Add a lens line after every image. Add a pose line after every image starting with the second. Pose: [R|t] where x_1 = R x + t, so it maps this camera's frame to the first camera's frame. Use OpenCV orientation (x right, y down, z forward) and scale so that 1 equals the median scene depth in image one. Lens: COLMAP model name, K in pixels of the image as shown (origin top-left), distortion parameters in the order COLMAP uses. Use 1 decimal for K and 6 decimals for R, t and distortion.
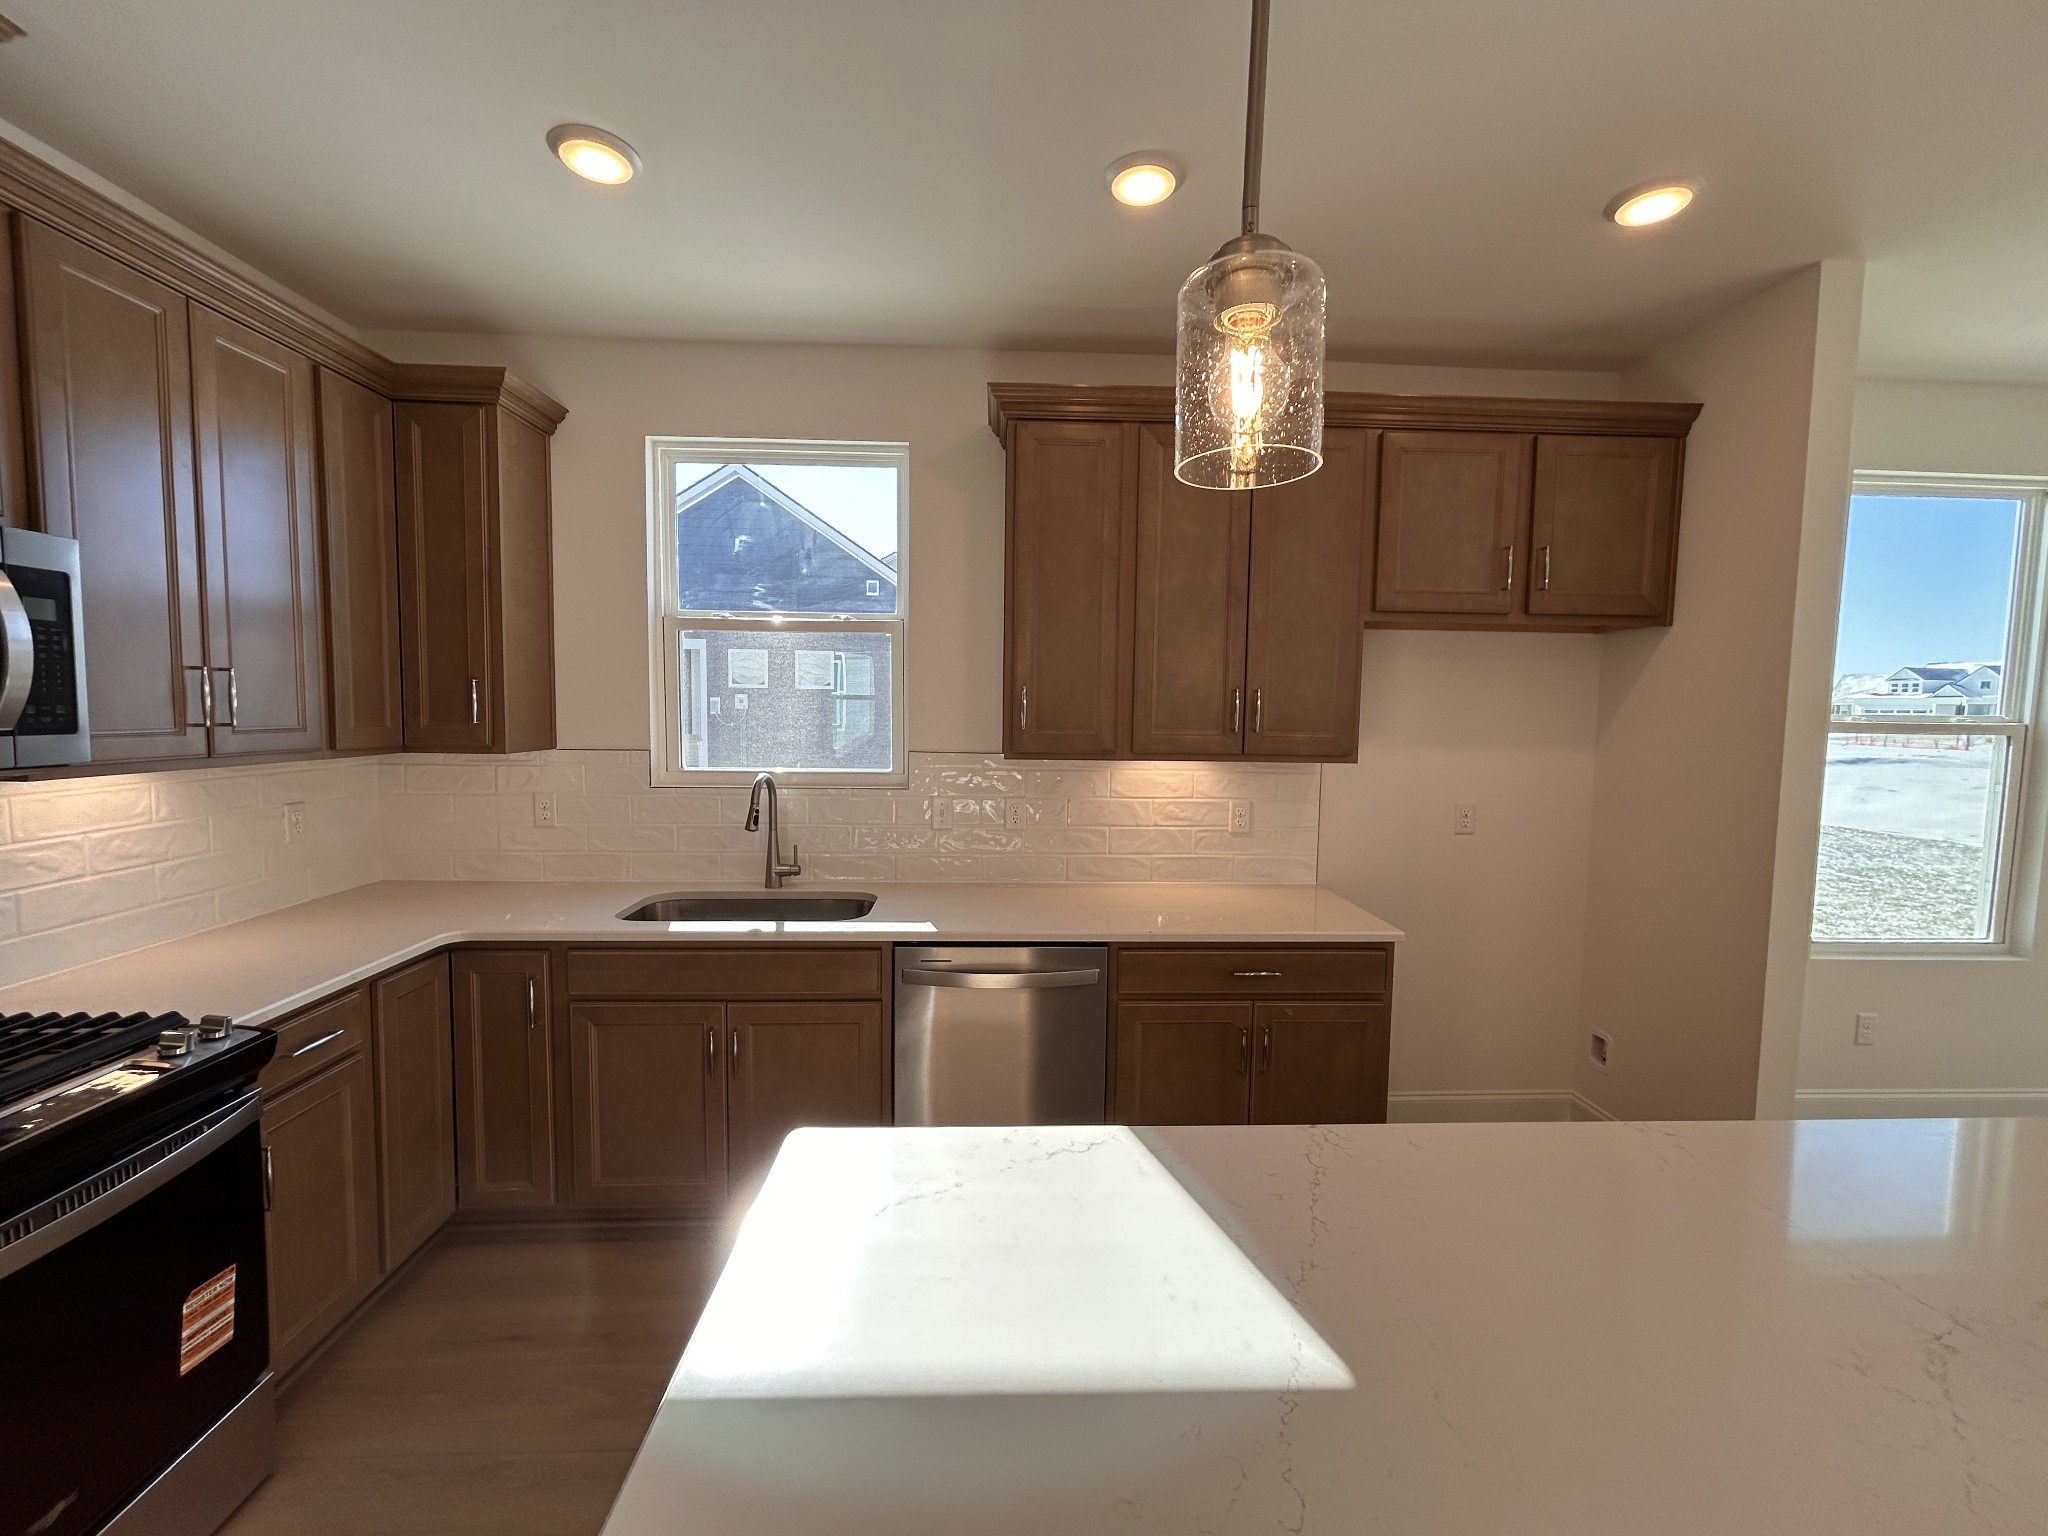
lens RADIAL K [[819.1, 0, 1024.0], [0, 819.1, 768.0], [0, 0, 1]] dist [0.000052, 0.000046]
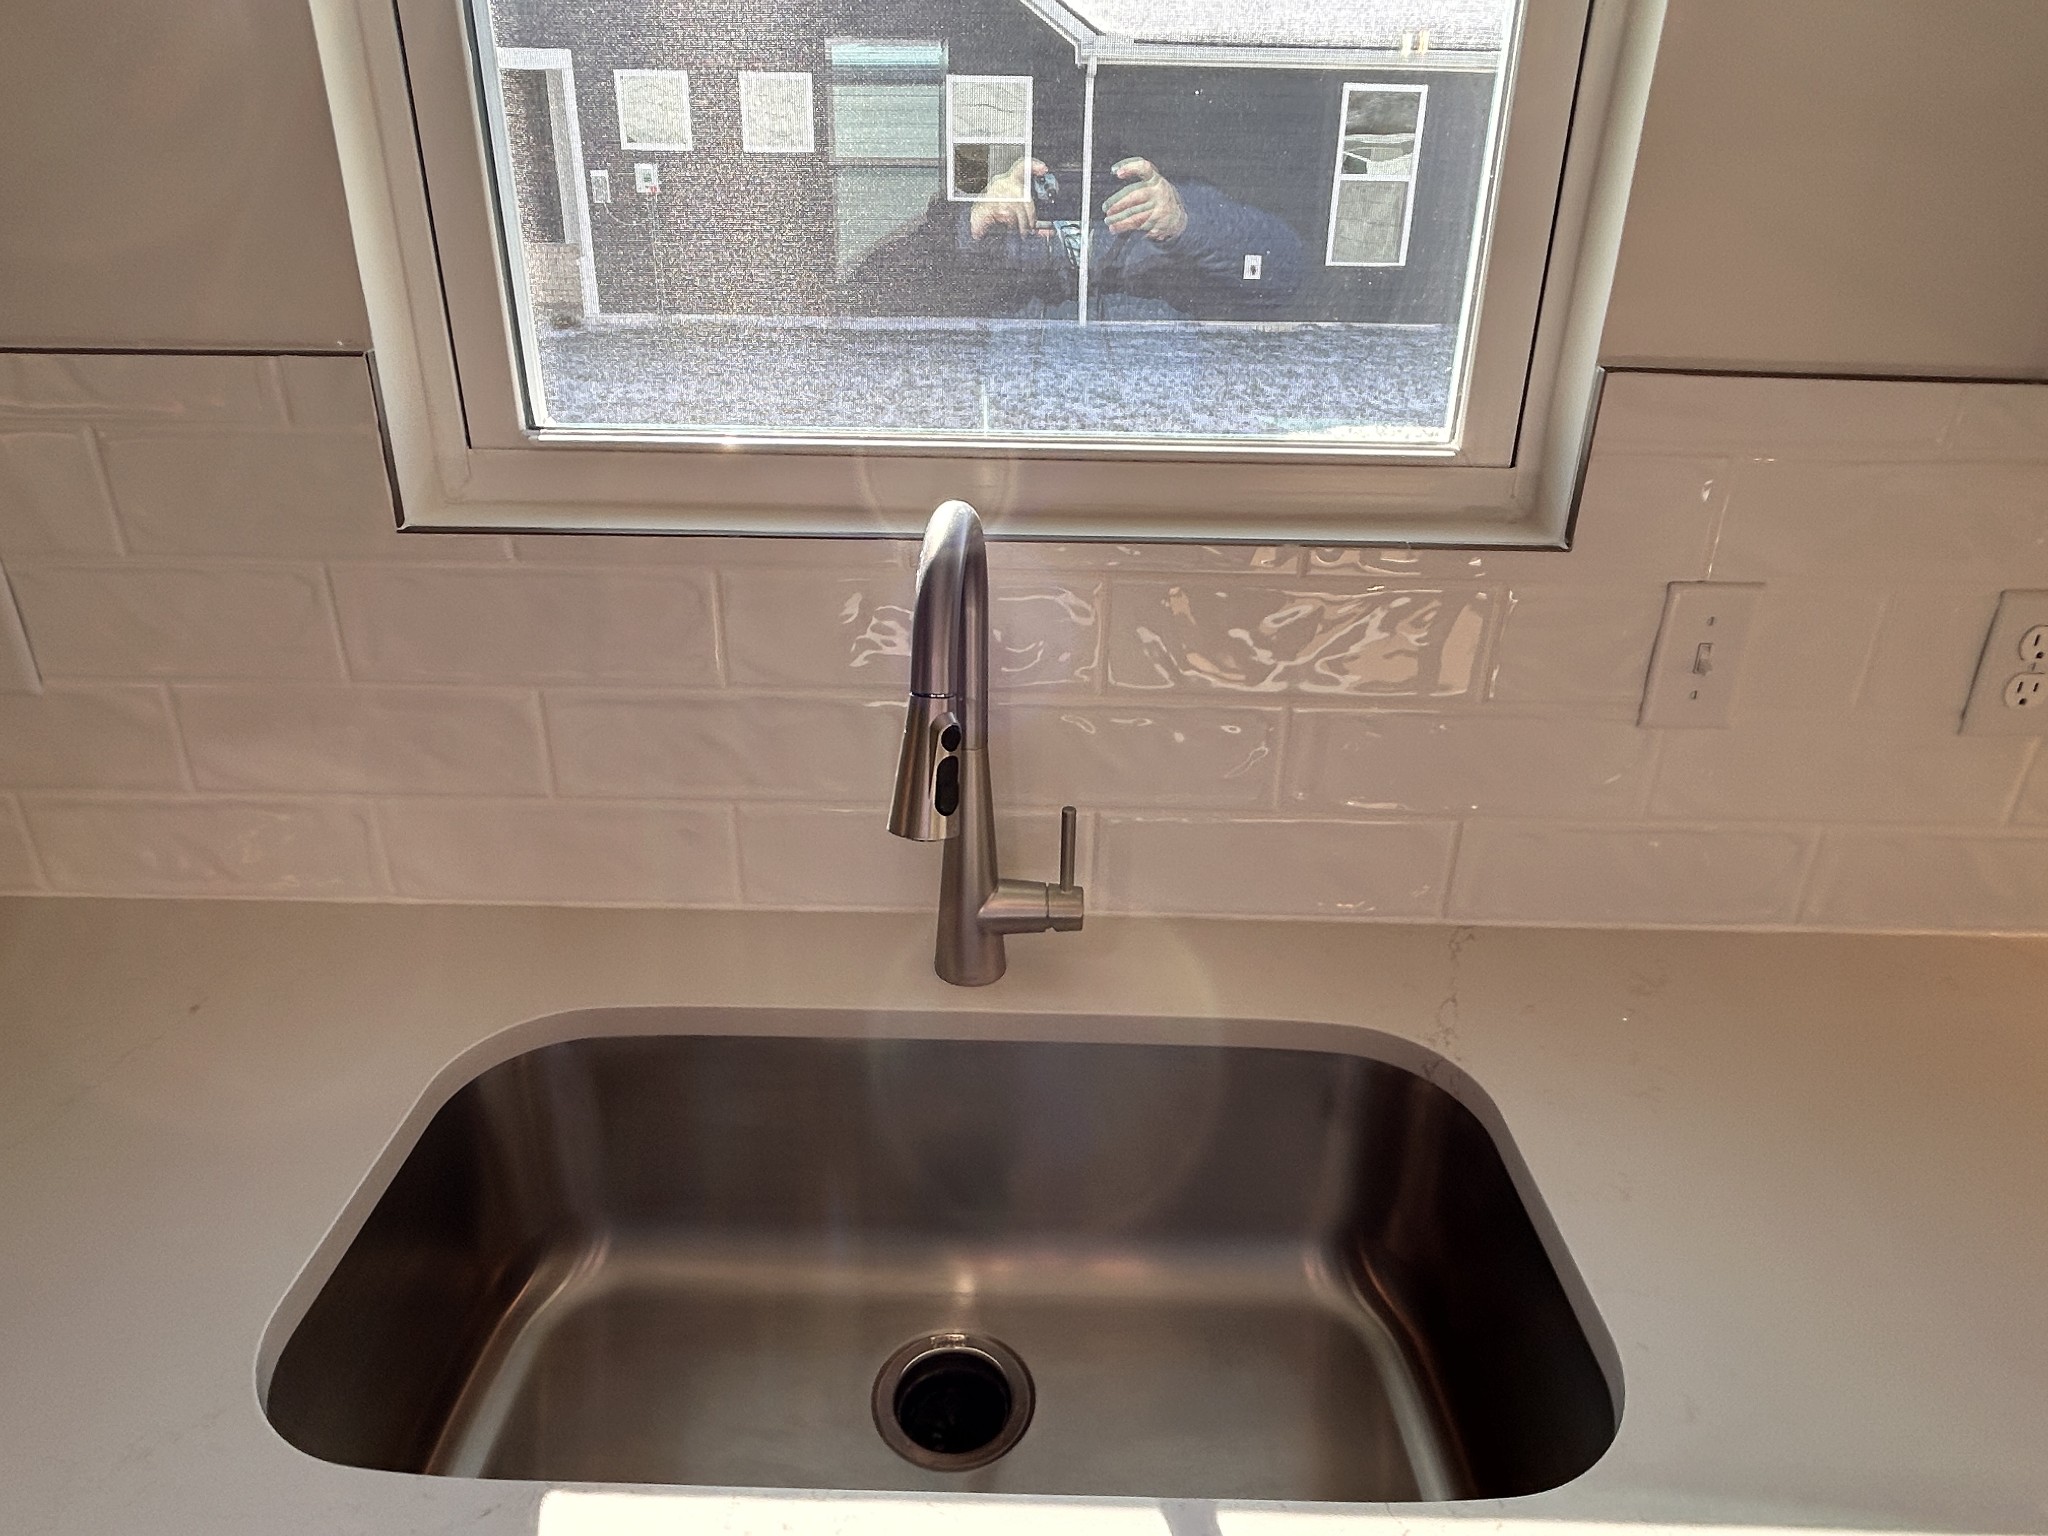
lens RADIAL K [[1249.9, 0, 1024.0], [0, 1249.9, 768.0], [0, 0, 1]] dist [-0.021055, 0.001645]
pose [[0.998347, 0.026102, -0.051196, -0.296307], [-0.006493, 0.936419, 0.350824, -0.037985], [0.057098, -0.349911, 0.935041, 0.740504]]
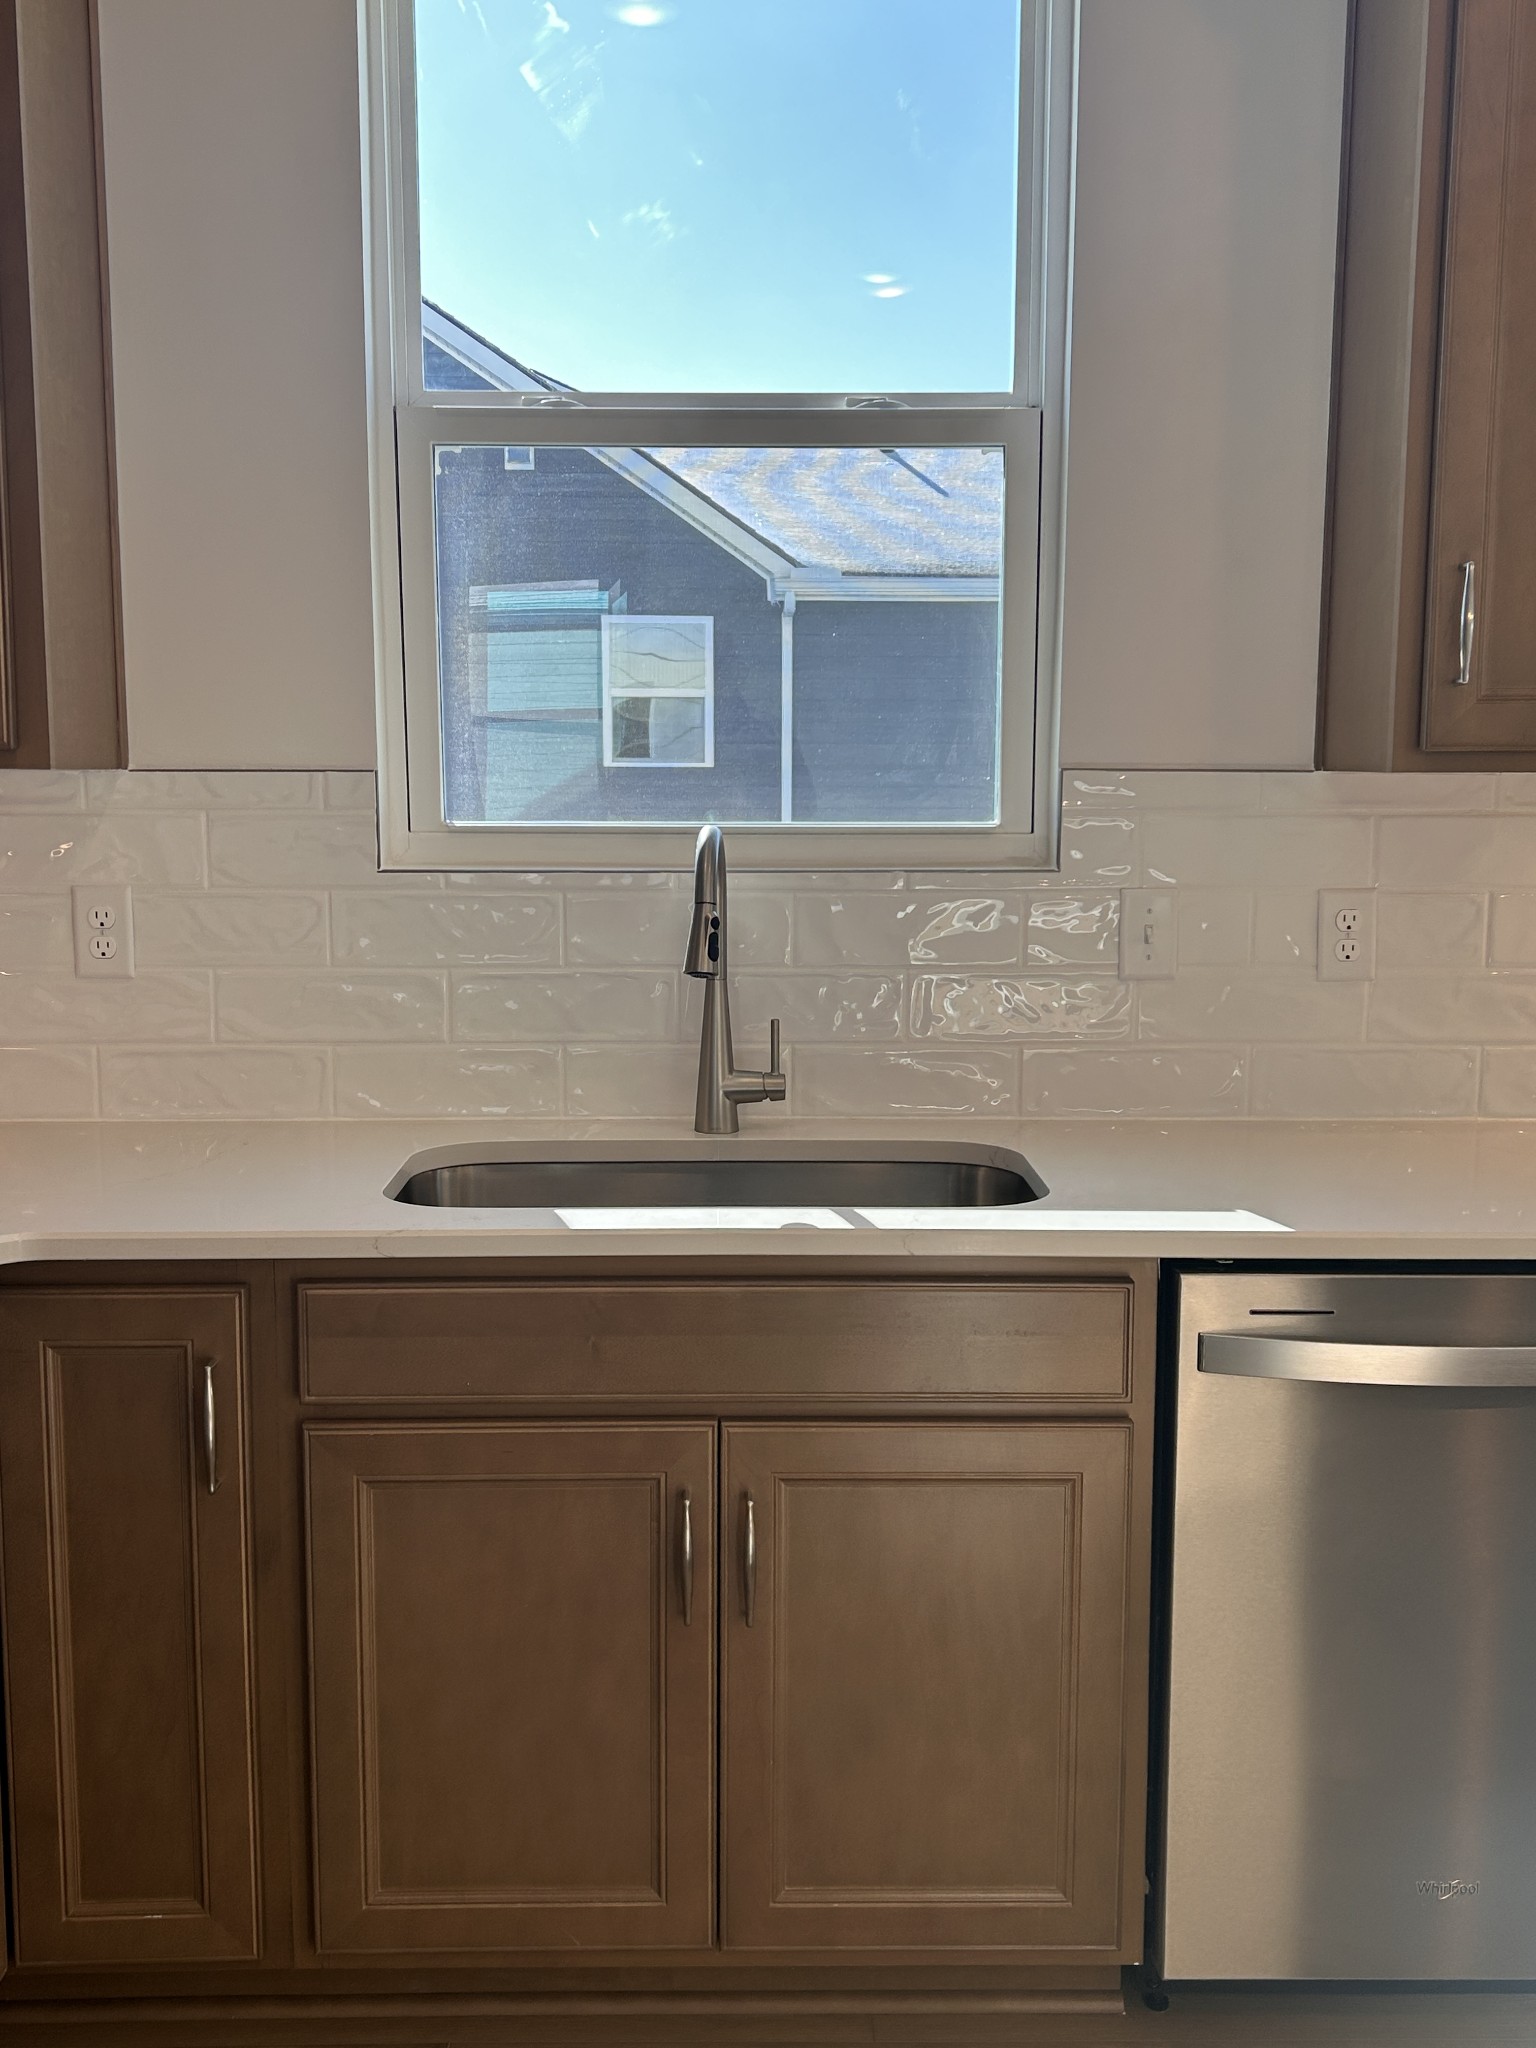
lens RADIAL K [[1971.5, 0, 768.0], [0, 1971.5, 1024.0], [0, 0, 1]] dist [0.043358, -0.020307]
pose [[0.999690, -0.008199, -0.023510, -0.281865], [0.009488, 0.998429, 0.055219, 0.050056], [0.023021, -0.055425, 0.998197, 0.102178]]
